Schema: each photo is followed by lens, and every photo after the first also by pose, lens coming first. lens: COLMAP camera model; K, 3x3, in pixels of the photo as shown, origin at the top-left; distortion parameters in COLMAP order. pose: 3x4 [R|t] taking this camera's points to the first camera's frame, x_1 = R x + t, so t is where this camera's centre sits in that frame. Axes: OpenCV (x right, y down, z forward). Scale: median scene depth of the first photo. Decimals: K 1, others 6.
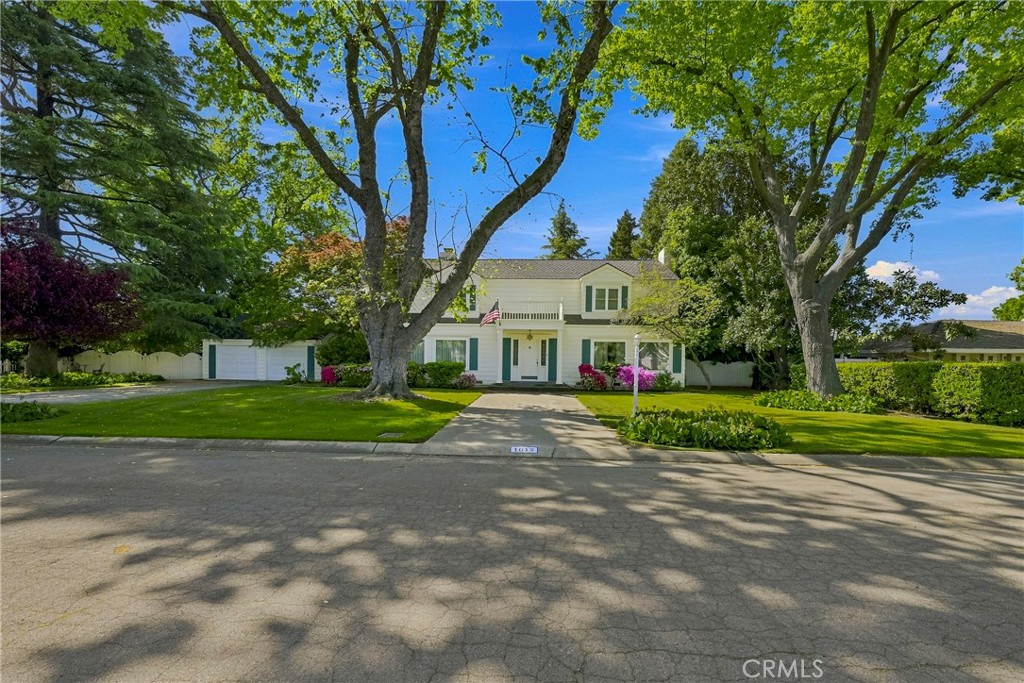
lens RADIAL K [[397.4, 0, 512.3], [0, 397.4, 362.1], [0, 0, 1]] dist [0.000405, 0.000025]
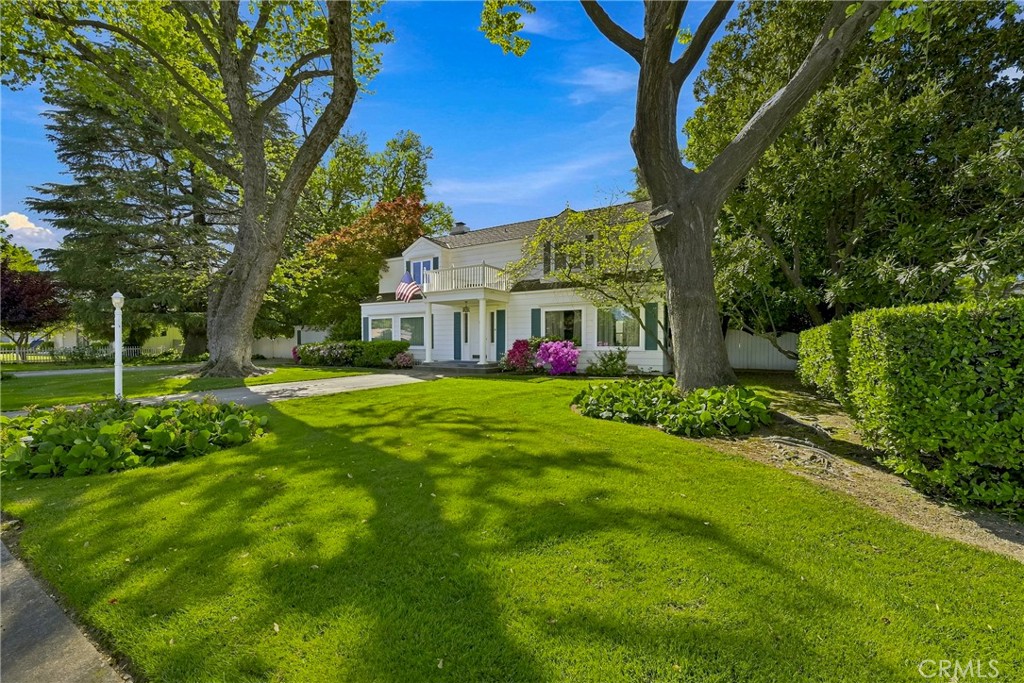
lens RADIAL K [[395.2, 0, 512.0], [0, 395.2, 341.5], [0, 0, 1]] dist [0.000706, 0.000047]
pose [[0.887046, -0.016429, -0.461389, 0.506312], [0.014273, 0.999865, -0.008162, 0.013736], [0.461461, 0.000655, 0.887160, 0.276855]]
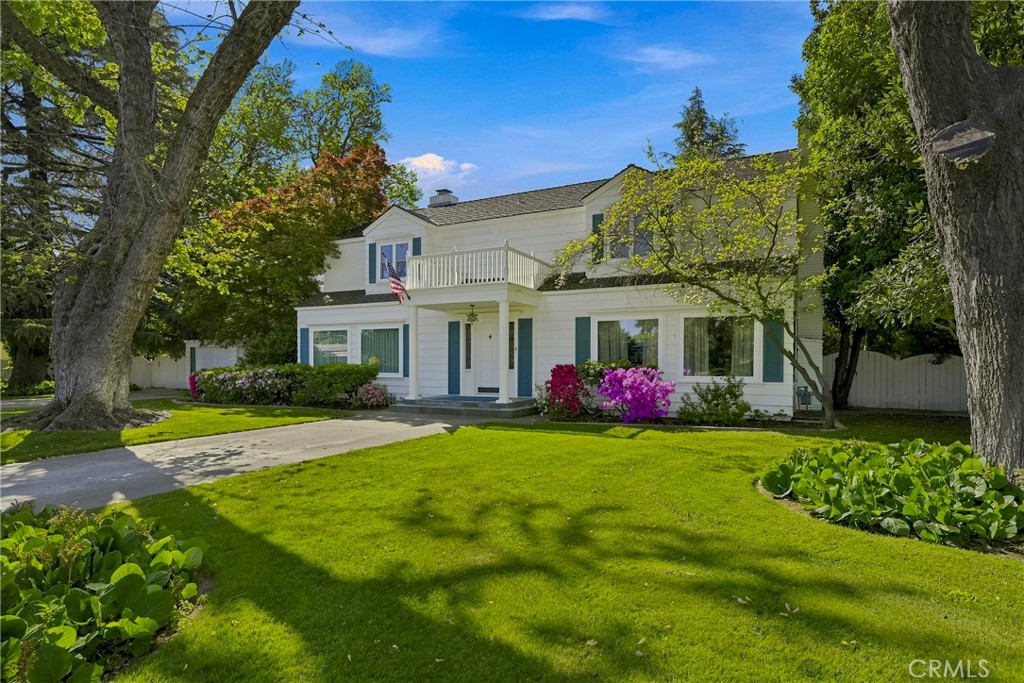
lens RADIAL K [[531.7, 0, 512.4], [0, 531.7, 357.7], [0, 0, 1]] dist [-0.000391, 0.000204]
pose [[0.914235, -0.017016, -0.404826, 0.380895], [0.011269, 0.999799, -0.016575, 0.005757], [0.405027, 0.010591, 0.914243, 0.330785]]
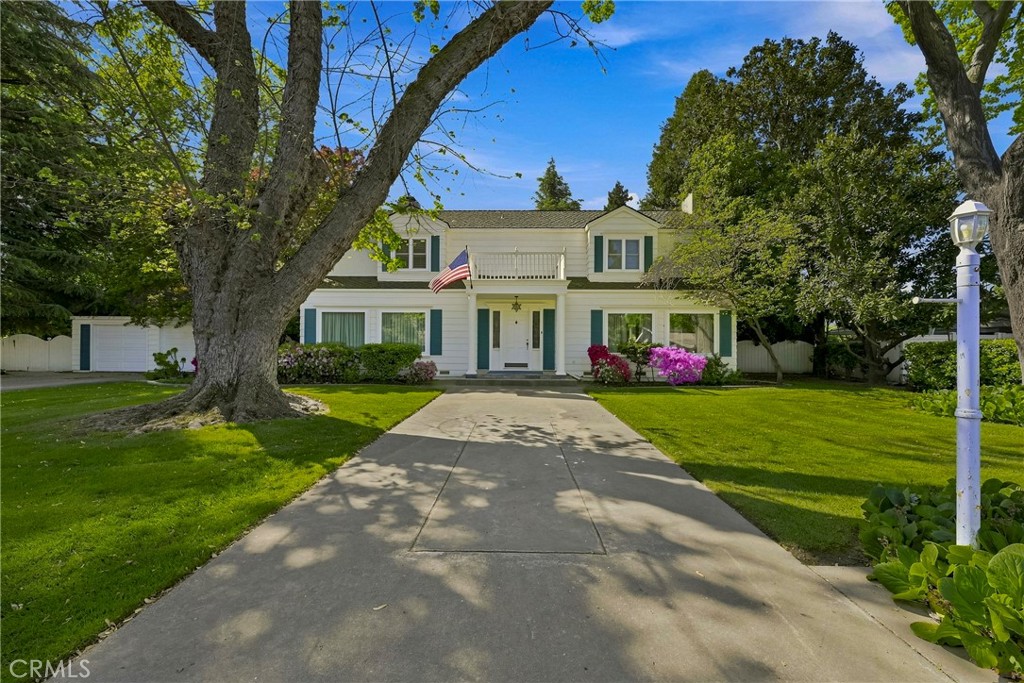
lens RADIAL K [[395.2, 0, 512.0], [0, 395.2, 341.5], [0, 0, 1]] dist [0.000706, 0.000047]
pose [[0.999377, -0.007737, 0.034421, 0.012170], [0.008216, 0.999871, -0.013801, 0.006539], [-0.034310, 0.014076, 0.999312, 0.307825]]
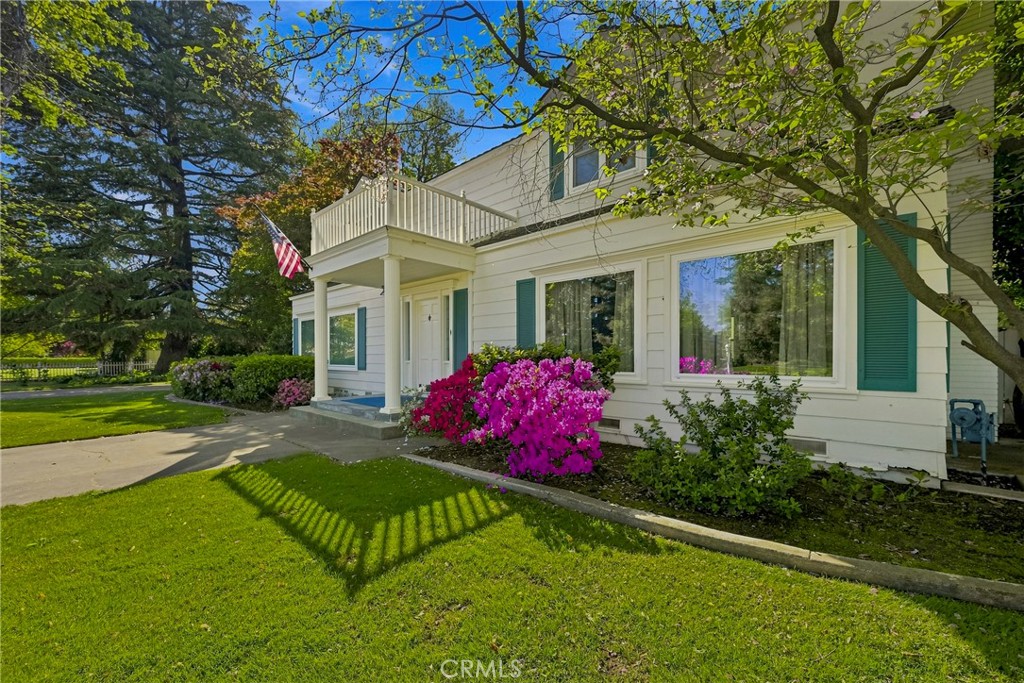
lens RADIAL K [[395.8, 0, 531.0], [0, 395.8, 356.4], [0, 0, 1]] dist [0.000960, 0.000076]
pose [[0.801936, -0.016702, -0.597177, 0.384853], [0.013208, 0.999860, -0.010227, 0.010585], [0.597264, 0.000314, 0.802045, 0.737390]]
